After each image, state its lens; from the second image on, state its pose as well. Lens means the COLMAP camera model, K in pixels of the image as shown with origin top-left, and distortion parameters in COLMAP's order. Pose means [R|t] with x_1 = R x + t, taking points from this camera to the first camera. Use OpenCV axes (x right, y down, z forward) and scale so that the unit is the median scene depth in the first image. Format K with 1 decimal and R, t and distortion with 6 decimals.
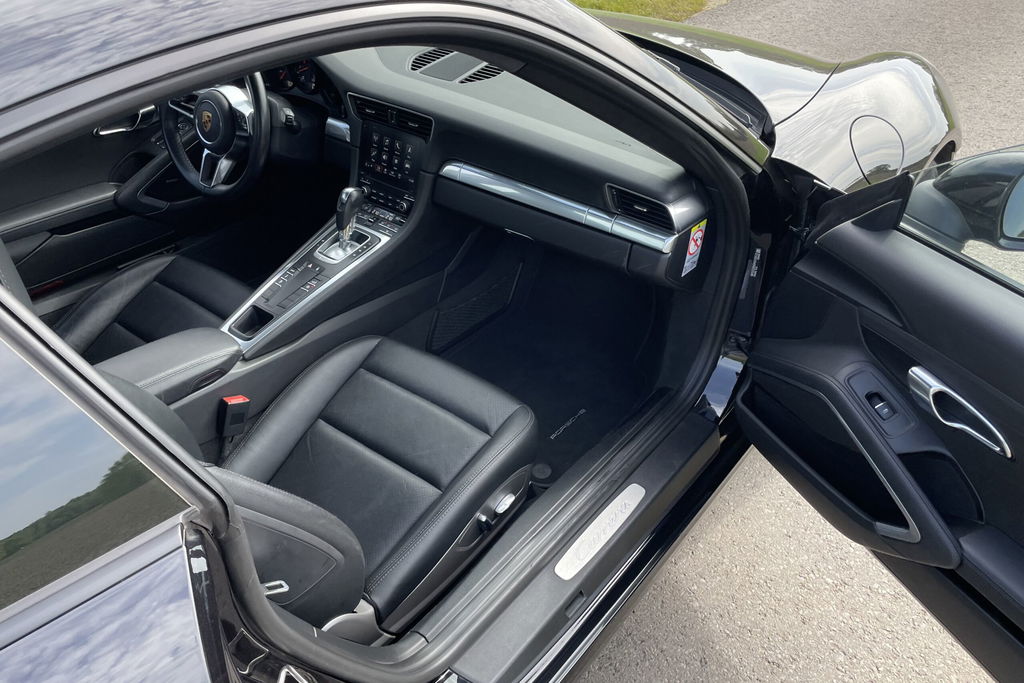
lens RADIAL K [[782.8, 0, 512.0], [0, 782.8, 341.5], [0, 0, 1]] dist [0.035279, -0.002731]
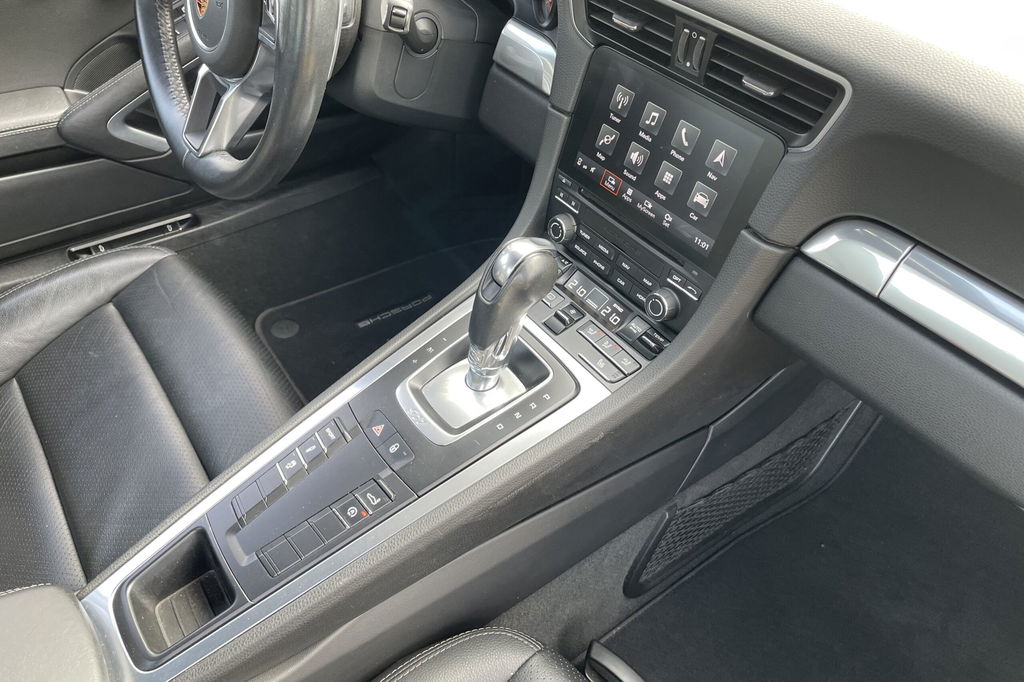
lens RADIAL K [[783.1, 0, 498.6], [0, 783.1, 294.3], [0, 0, 1]] dist [0.105915, -0.157819]
pose [[0.962219, 0.200289, -0.184445, -0.147622], [-0.185550, 0.978114, 0.094150, -0.201138], [0.199265, -0.056369, 0.978323, 0.649091]]
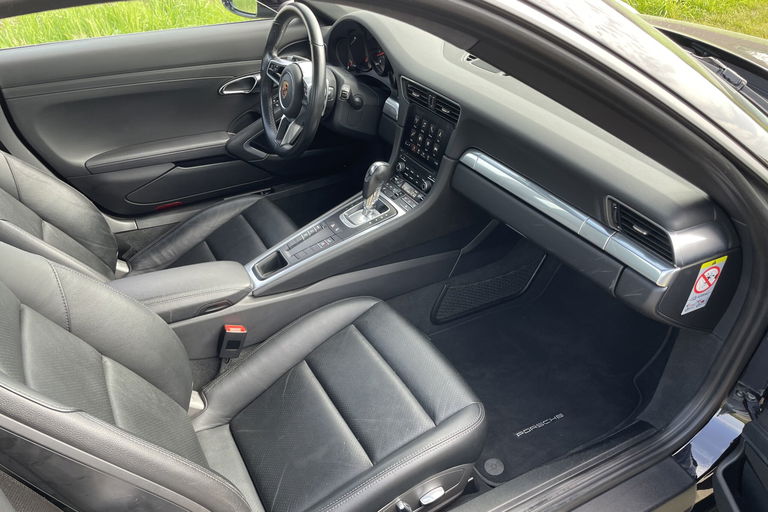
lens RADIAL K [[585.5, 0, 380.9], [0, 585.5, 286.3], [0, 0, 1]] dist [0.077282, -0.112996]
pose [[0.913333, 0.213455, -0.346786, 0.116304], [-0.209309, 0.976578, 0.049846, -0.066473], [0.349303, 0.027060, 0.936619, 0.233444]]
